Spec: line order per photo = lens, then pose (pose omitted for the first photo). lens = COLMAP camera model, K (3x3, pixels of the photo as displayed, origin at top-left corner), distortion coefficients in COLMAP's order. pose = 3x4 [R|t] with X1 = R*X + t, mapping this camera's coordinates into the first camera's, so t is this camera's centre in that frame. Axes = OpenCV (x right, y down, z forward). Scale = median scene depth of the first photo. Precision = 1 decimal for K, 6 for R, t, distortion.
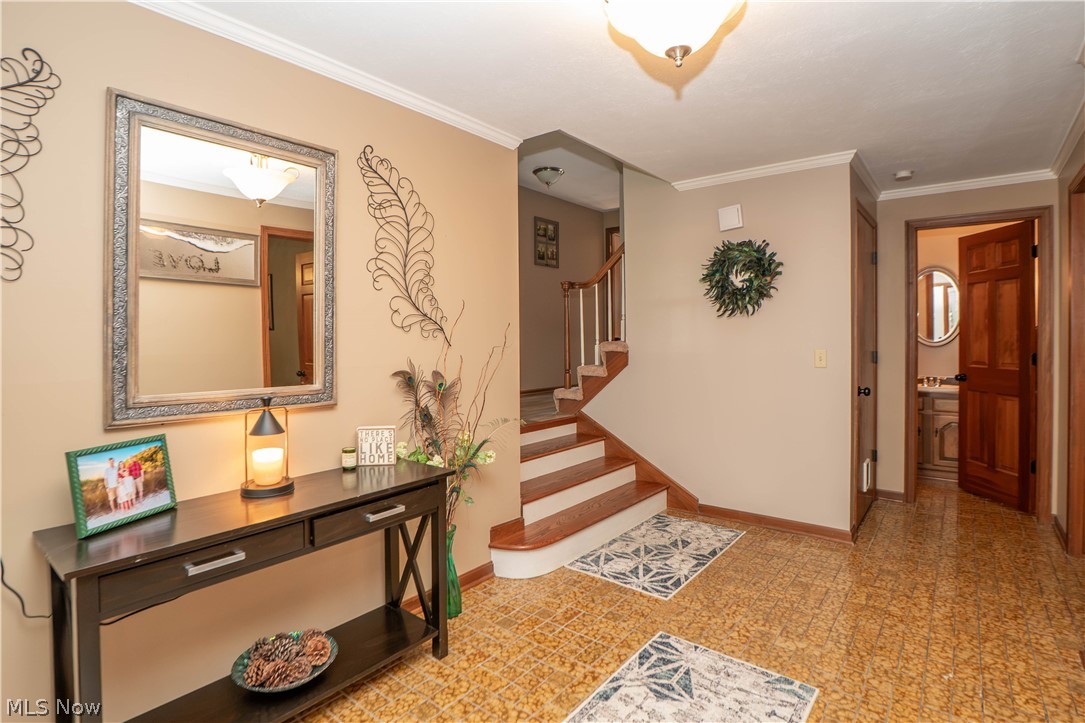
lens RADIAL K [[544.7, 0, 530.3], [0, 544.7, 344.1], [0, 0, 1]] dist [-0.032687, 0.000454]
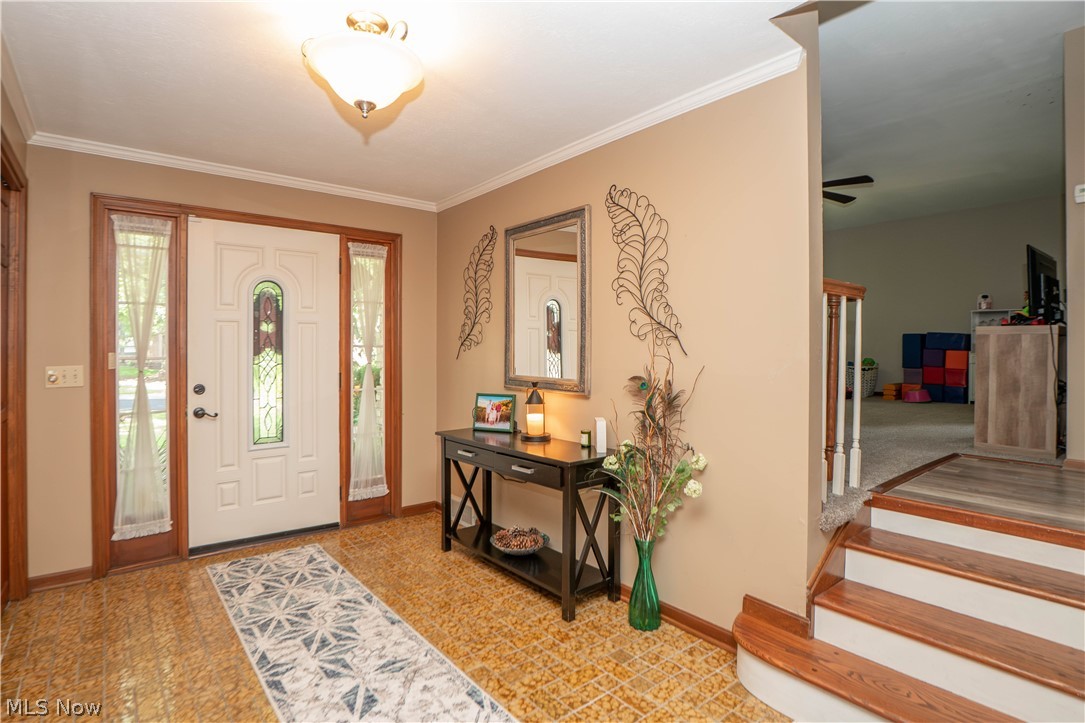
lens RADIAL K [[544.7, 0, 530.3], [0, 544.7, 344.1], [0, 0, 1]] dist [-0.032687, 0.000454]
pose [[-0.210984, 0.004099, -0.977481, 0.890940], [-0.006025, 0.999967, 0.005494, -0.020382], [0.977471, 0.007048, -0.210953, 1.046278]]
